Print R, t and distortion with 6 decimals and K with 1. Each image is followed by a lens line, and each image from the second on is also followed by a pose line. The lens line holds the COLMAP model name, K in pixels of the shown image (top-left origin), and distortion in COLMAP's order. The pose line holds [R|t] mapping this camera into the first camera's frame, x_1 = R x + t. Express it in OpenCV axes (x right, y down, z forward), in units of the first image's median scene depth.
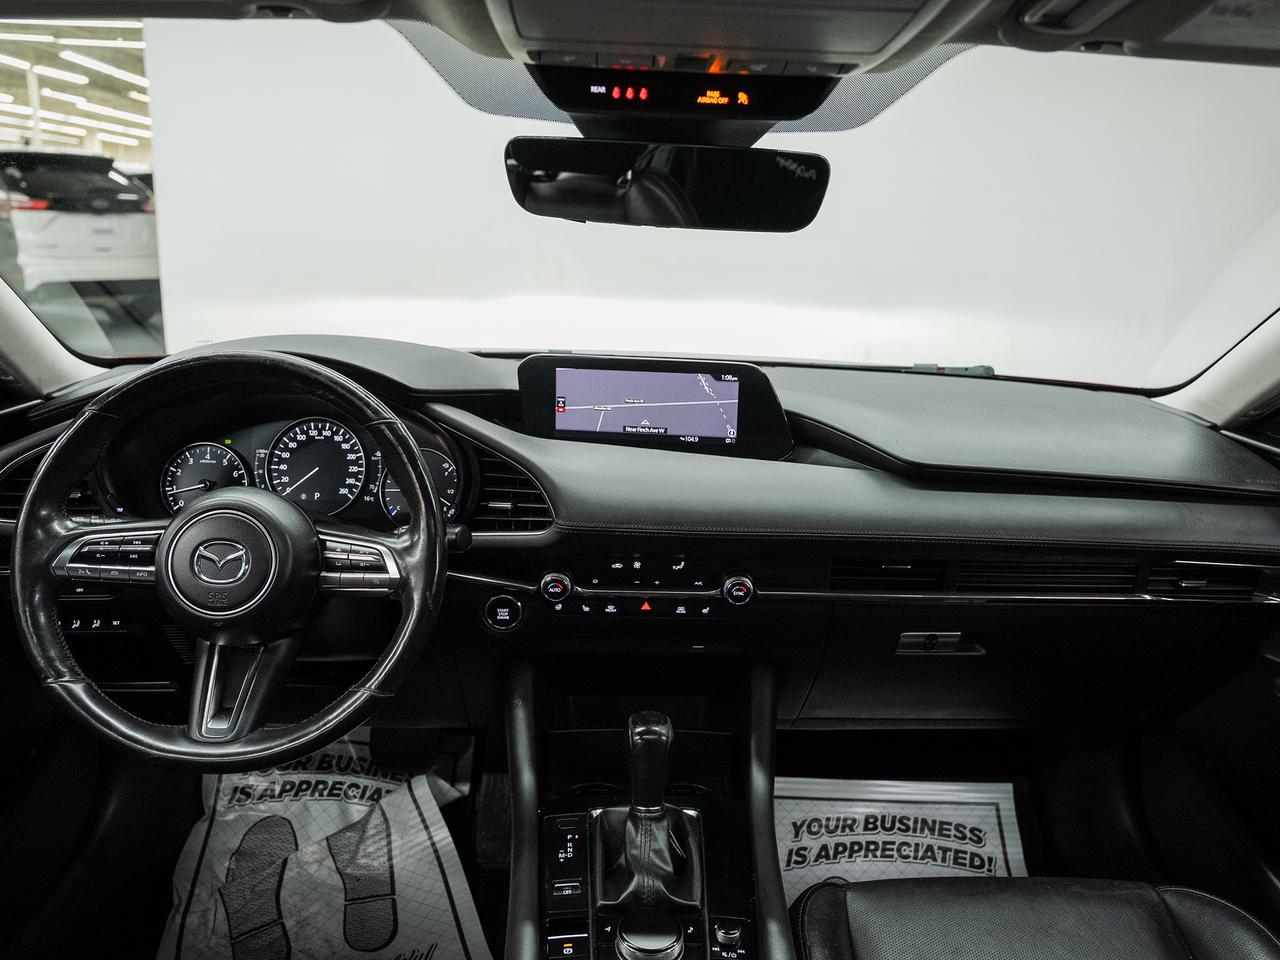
lens RADIAL K [[903.0, 0, 641.3], [0, 903.0, 482.5], [0, 0, 1]] dist [0.001634, 0.000792]
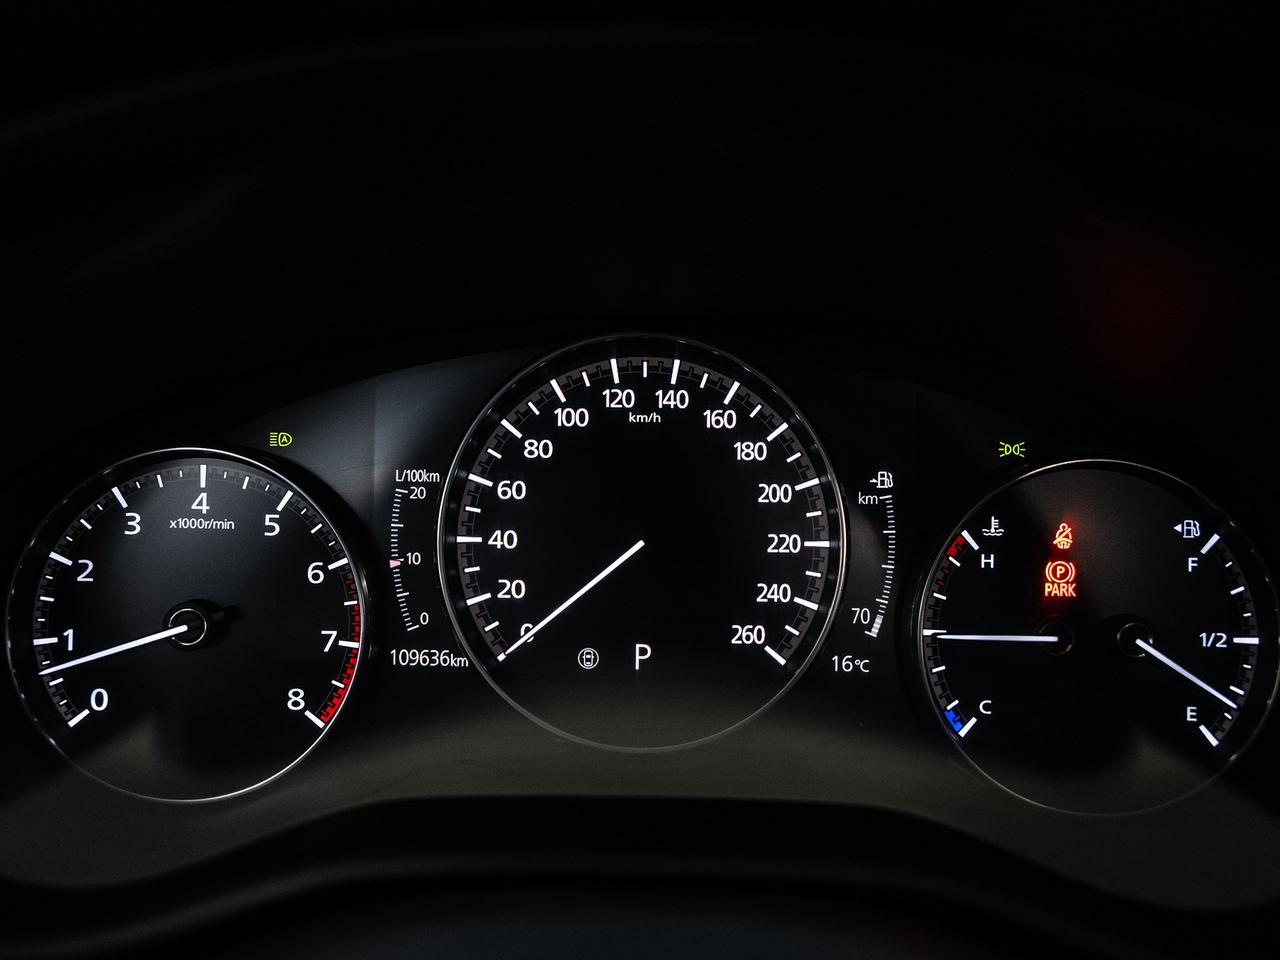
lens RADIAL K [[903.0, 0, 639.1], [0, 903.0, 478.3], [0, 0, 1]] dist [0.001634, 0.000792]
pose [[0.998654, -0.010930, -0.050701, -0.346234], [0.012538, 0.999425, 0.031503, -0.041026], [0.050328, -0.032096, 0.998217, 0.755382]]
